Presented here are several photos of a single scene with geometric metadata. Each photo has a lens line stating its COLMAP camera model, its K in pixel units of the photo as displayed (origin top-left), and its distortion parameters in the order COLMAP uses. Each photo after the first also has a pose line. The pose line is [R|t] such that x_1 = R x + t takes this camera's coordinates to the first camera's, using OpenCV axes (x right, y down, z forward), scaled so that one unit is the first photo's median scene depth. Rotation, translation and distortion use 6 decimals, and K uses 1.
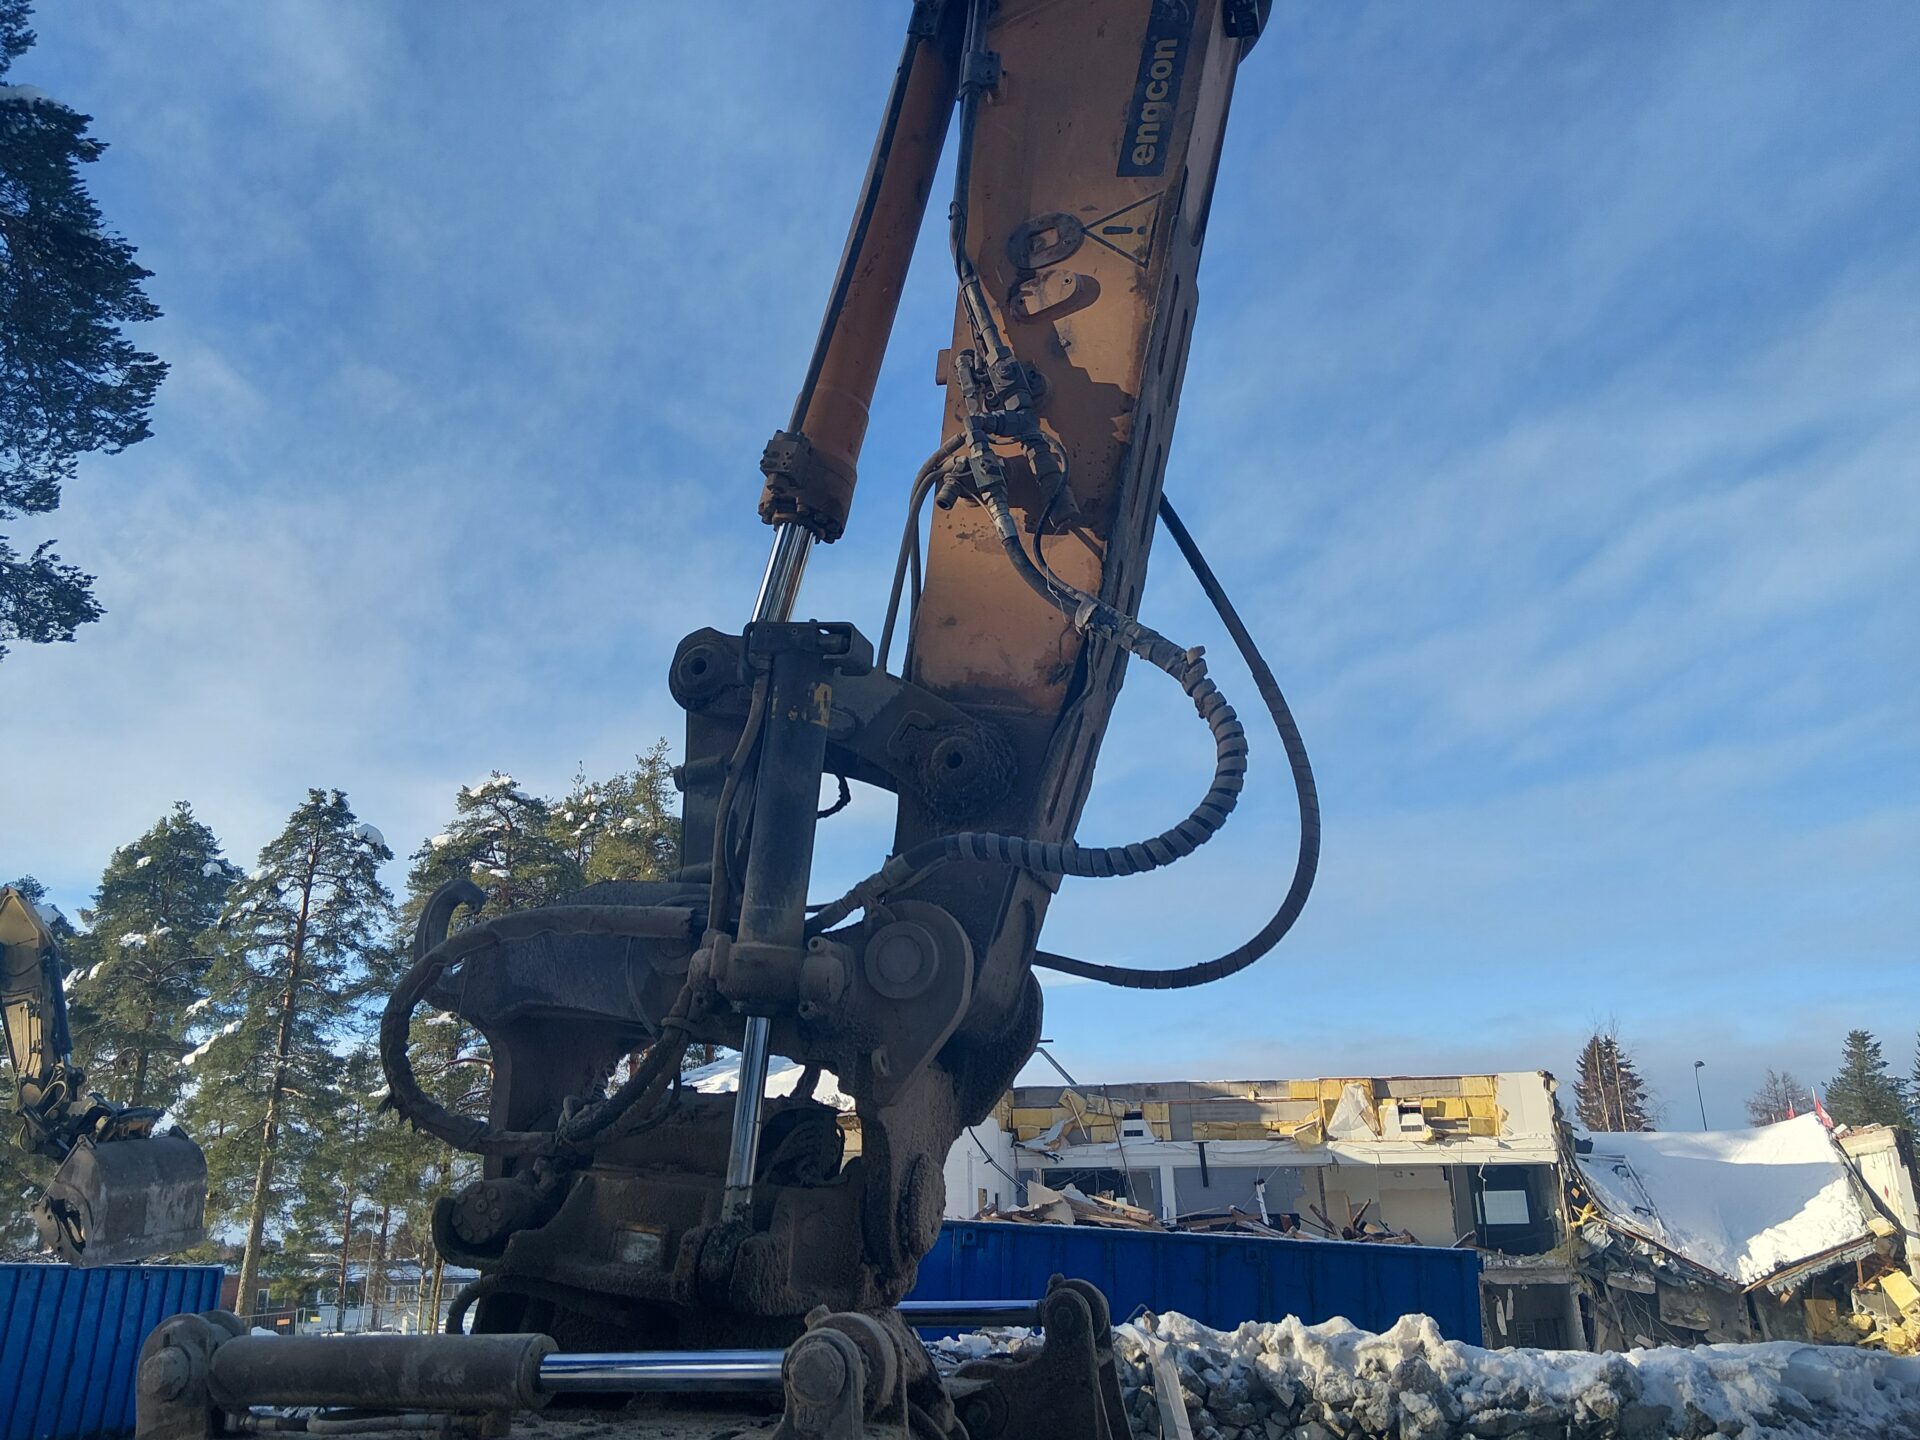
lens RADIAL K [[1458.3, 0, 964.8], [0, 1458.3, 682.9], [0, 0, 1]] dist [0.074471, -0.106592]
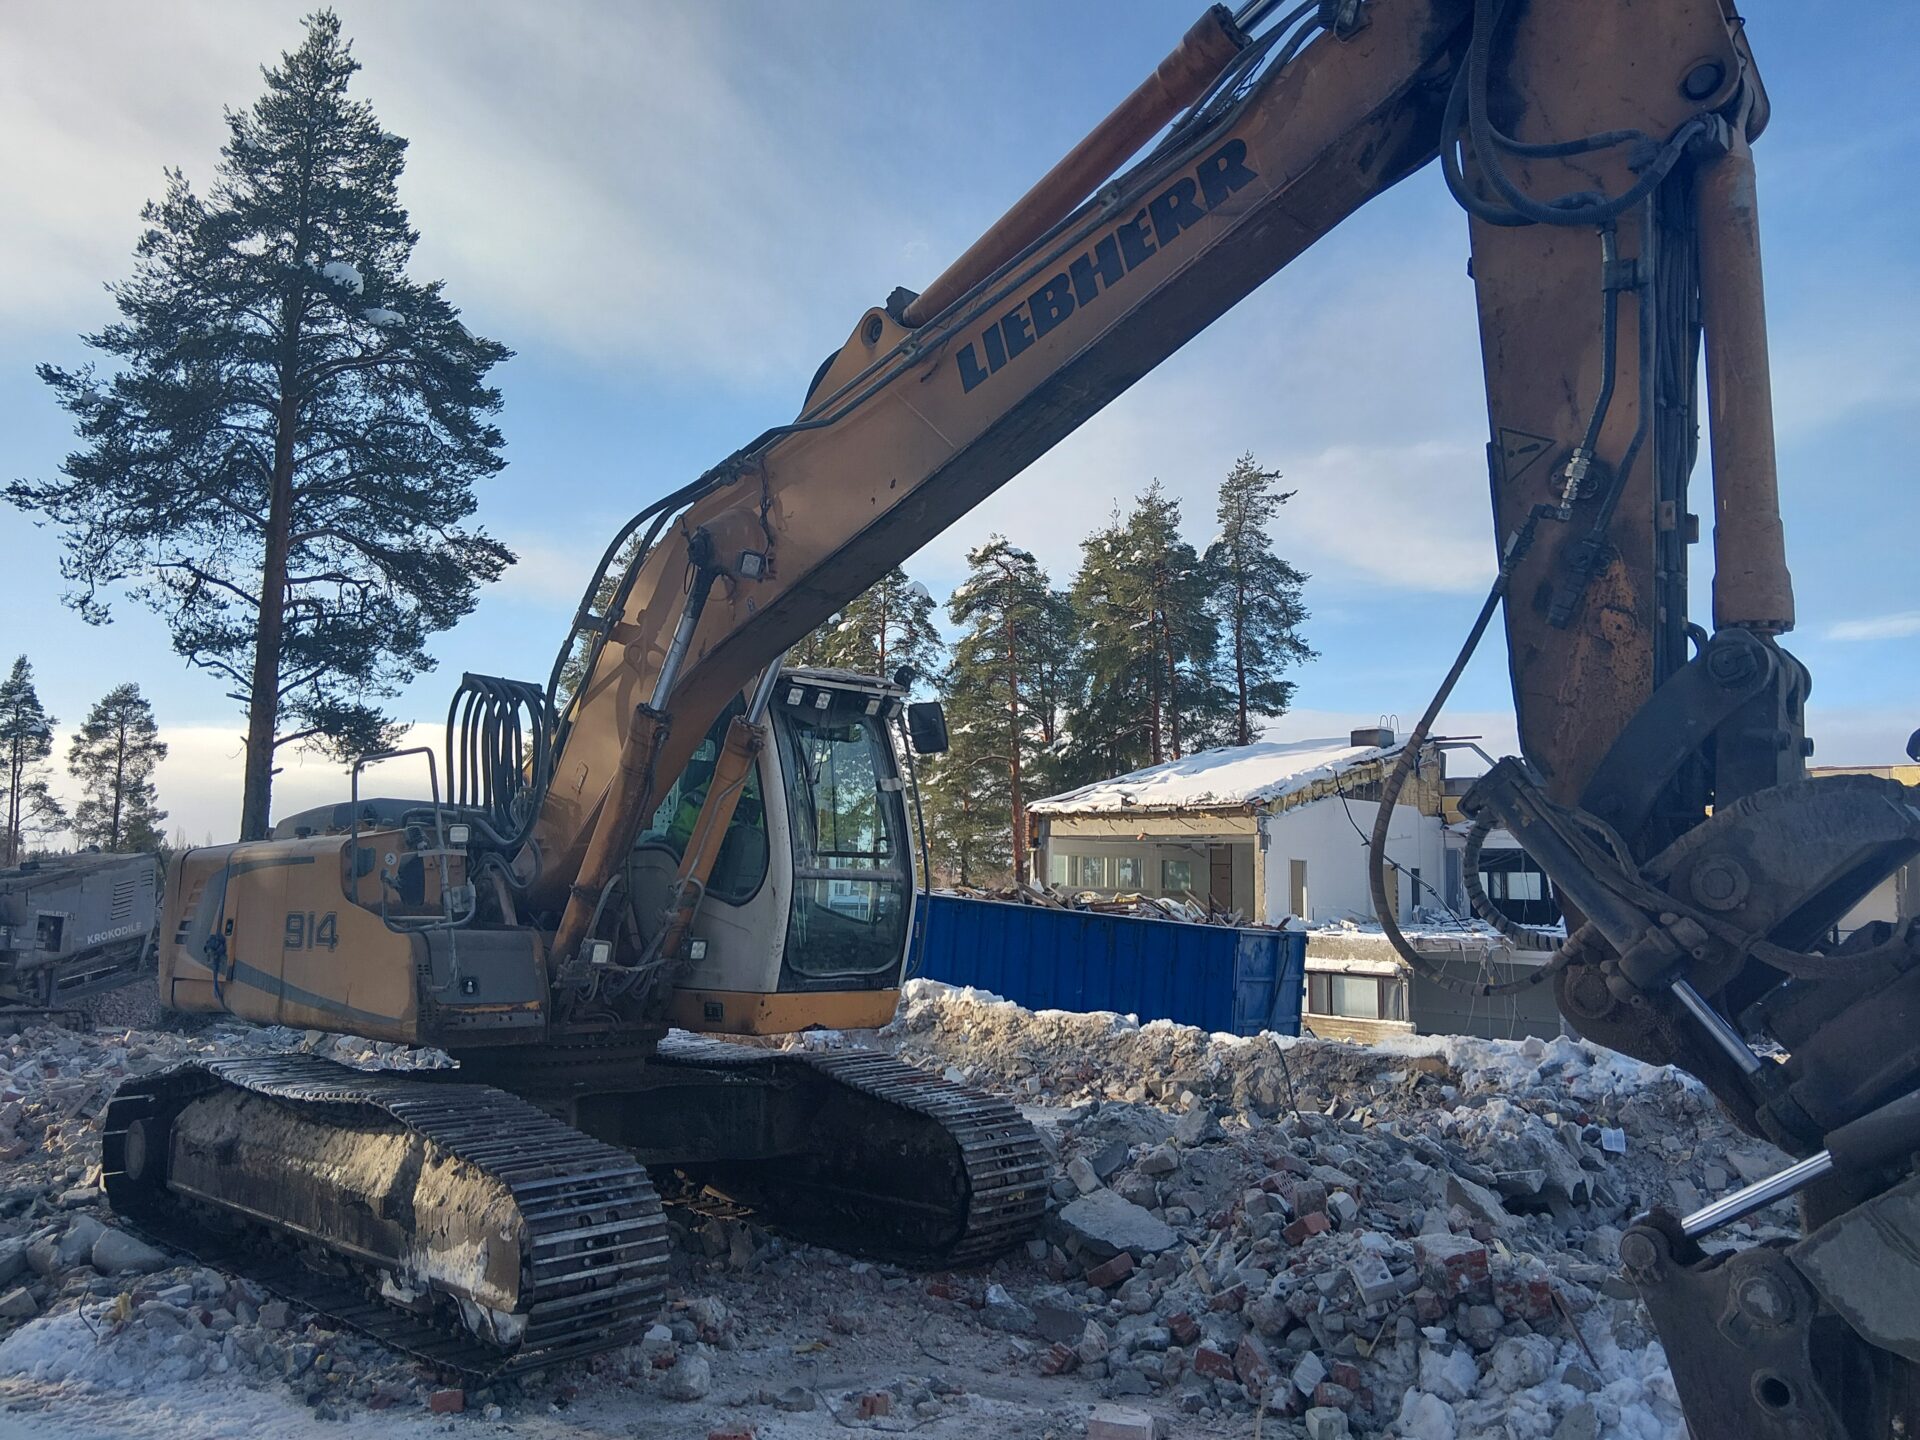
lens RADIAL K [[1459.0, 0, 935.3], [0, 1459.0, 725.3], [0, 0, 1]] dist [0.085889, -0.134095]
pose [[0.866631, -0.021173, -0.498500, 0.268650], [0.145827, 0.966223, 0.212478, -0.056817], [0.477164, -0.256835, 0.840447, -0.110190]]
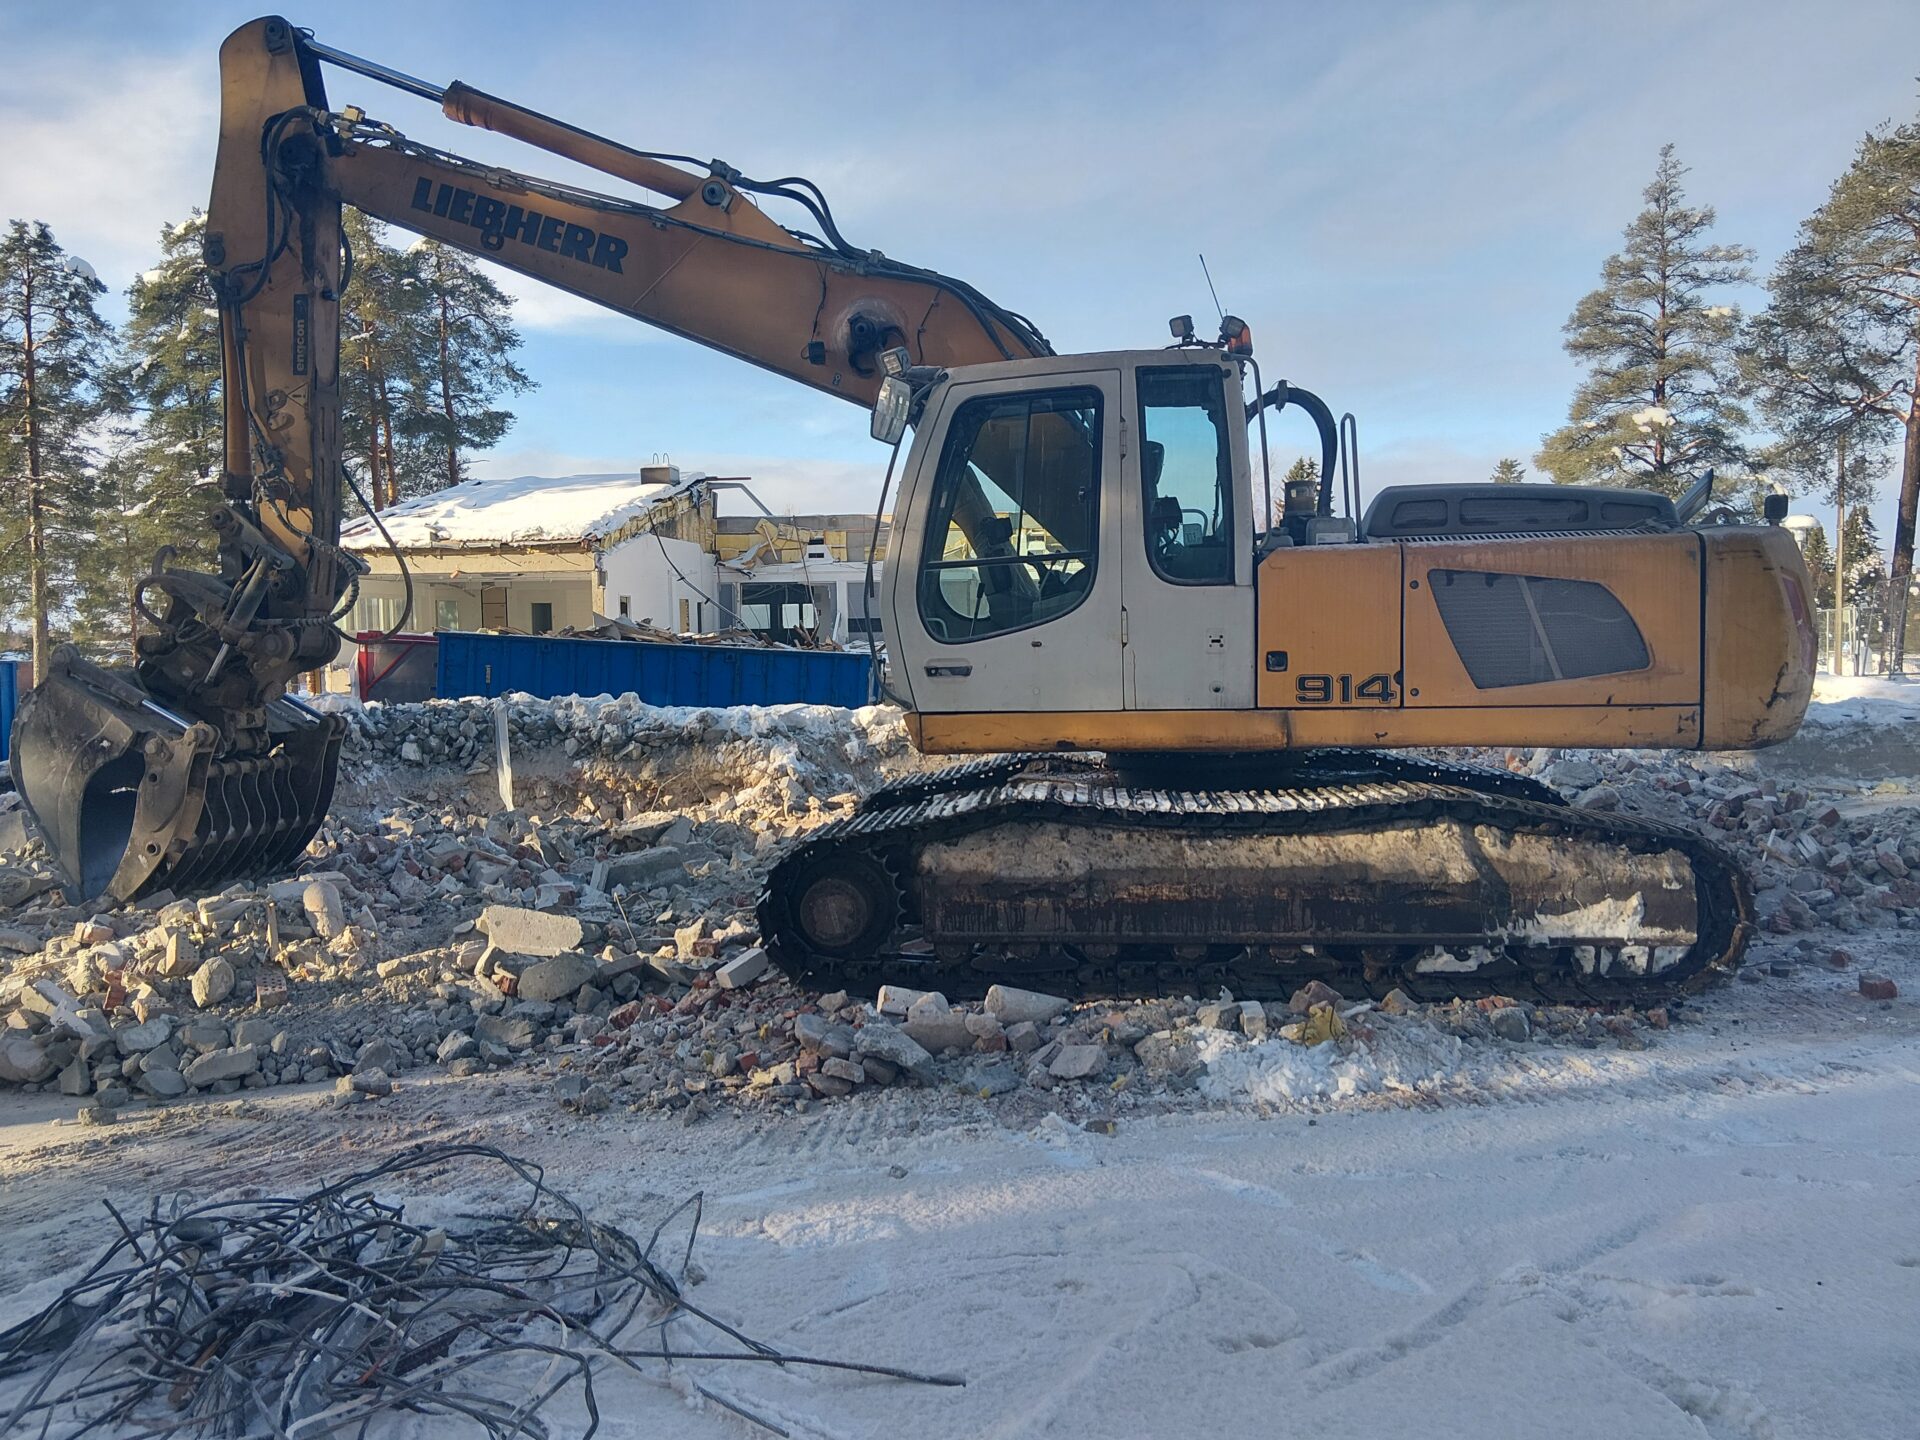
lens RADIAL K [[1464.5, 0, 953.5], [0, 1464.5, 711.6], [0, 0, 1]] dist [0.130161, -0.210675]
pose [[0.992324, -0.006967, 0.123470, 0.077993], [-0.043746, 0.914081, 0.403166, -0.066103], [-0.115671, -0.405473, 0.906759, -0.154527]]
